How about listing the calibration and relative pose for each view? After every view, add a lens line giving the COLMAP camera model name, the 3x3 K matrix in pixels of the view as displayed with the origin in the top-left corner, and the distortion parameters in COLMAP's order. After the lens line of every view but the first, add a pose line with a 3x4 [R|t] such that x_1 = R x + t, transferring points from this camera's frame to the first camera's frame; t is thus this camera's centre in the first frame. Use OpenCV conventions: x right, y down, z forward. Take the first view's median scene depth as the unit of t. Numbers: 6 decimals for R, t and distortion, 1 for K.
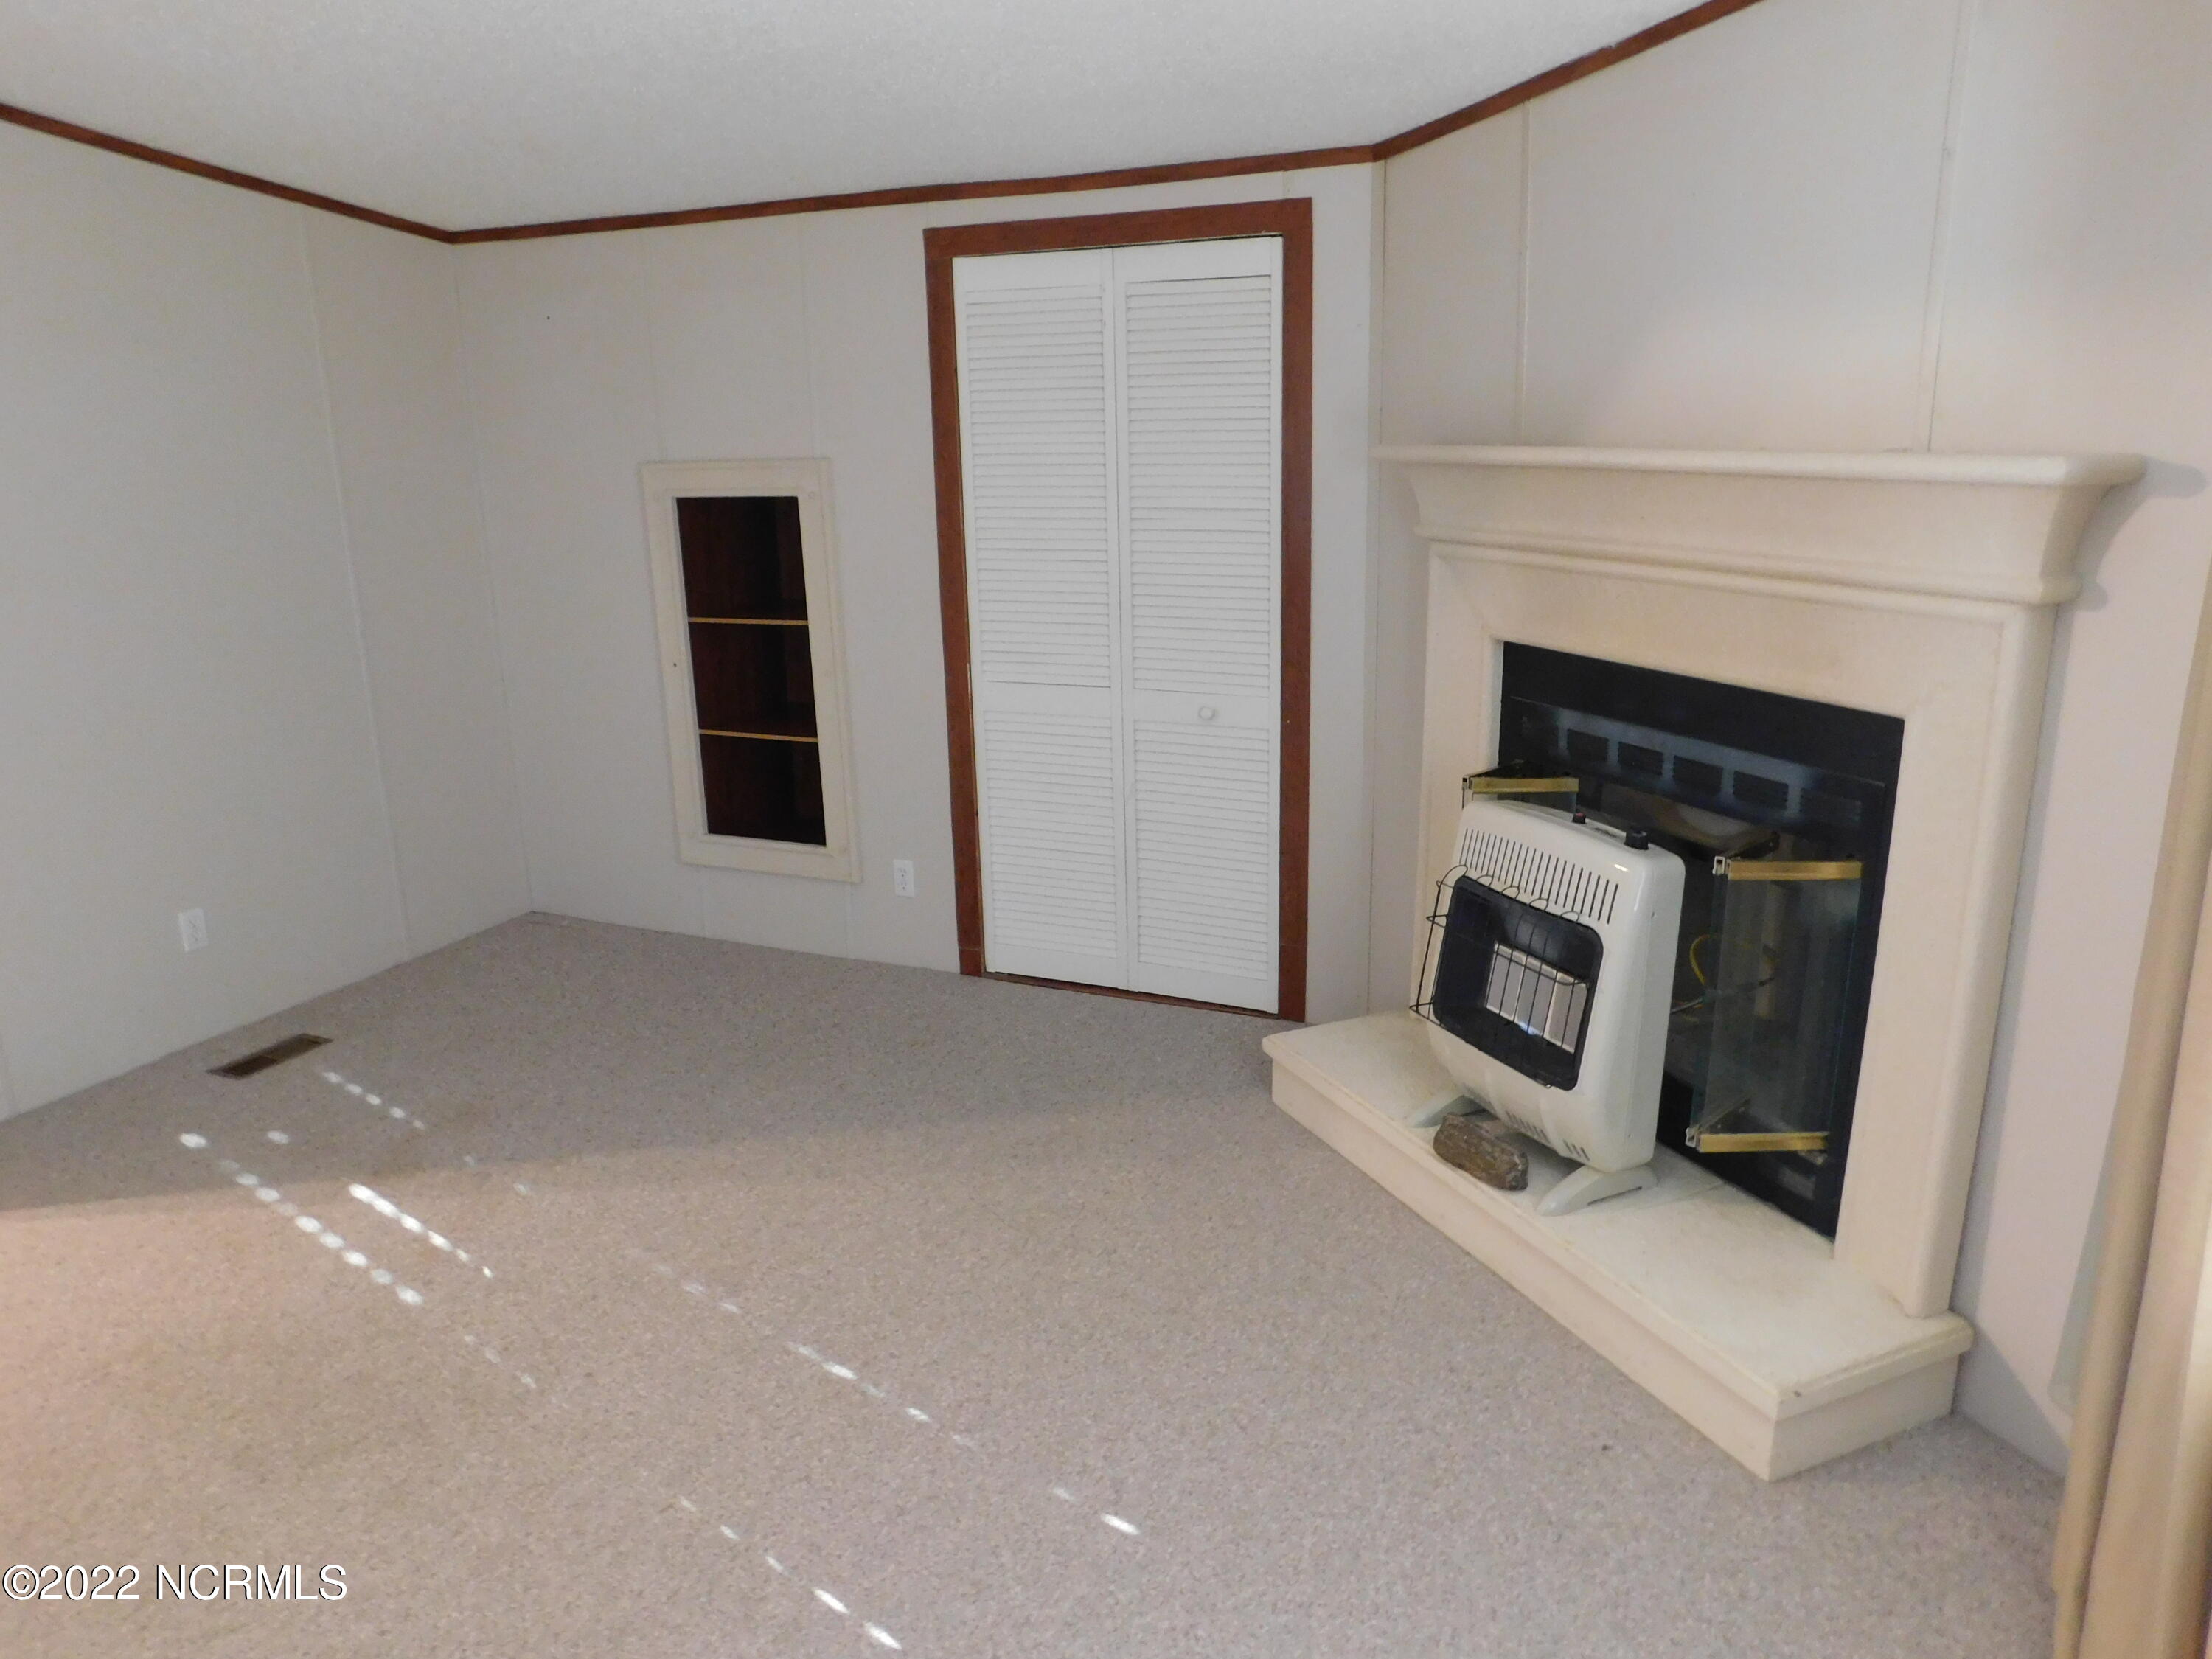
lens RADIAL K [[1518.4, 0, 1102.4], [0, 1518.4, 834.0], [0, 0, 1]] dist [-0.038548, 0.007856]
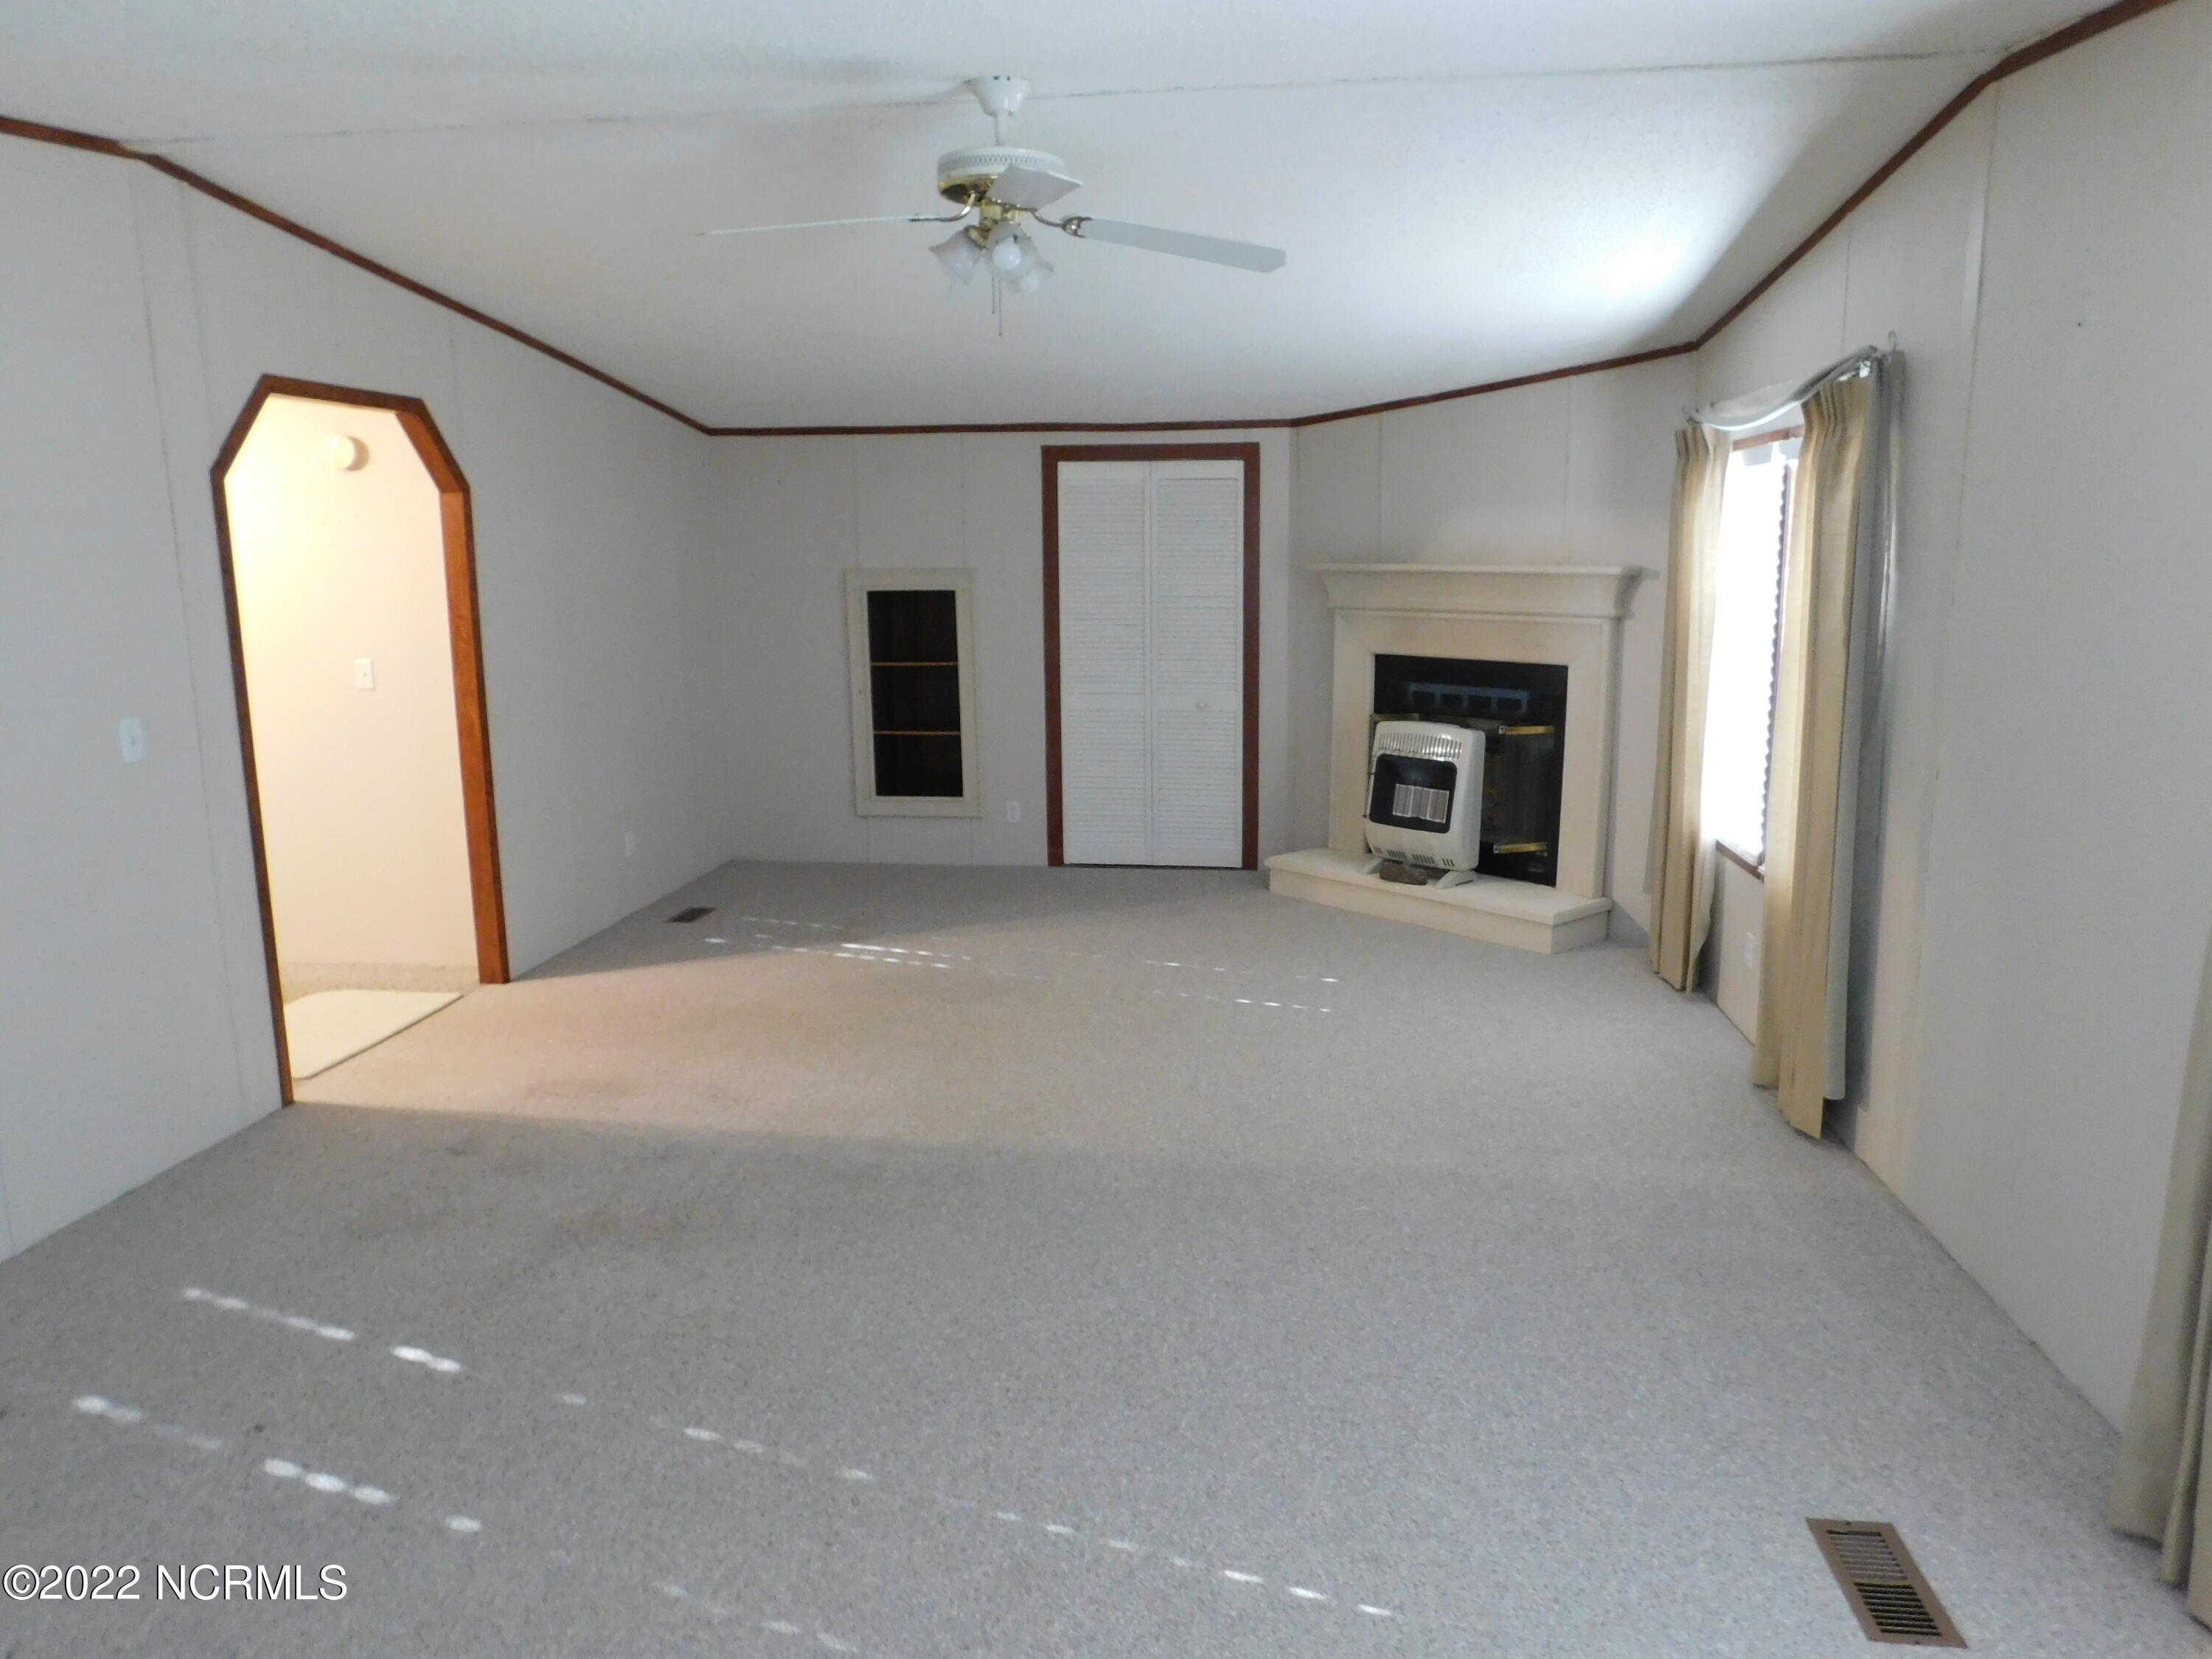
lens RADIAL K [[1518.4, 0, 1108.3], [0, 1518.4, 828.4], [0, 0, 1]] dist [-0.038548, 0.007856]
pose [[0.956219, -0.038560, 0.290100, -0.702781], [0.063833, 0.994895, -0.078165, 0.251806], [-0.285605, 0.093261, 0.953799, -0.878333]]
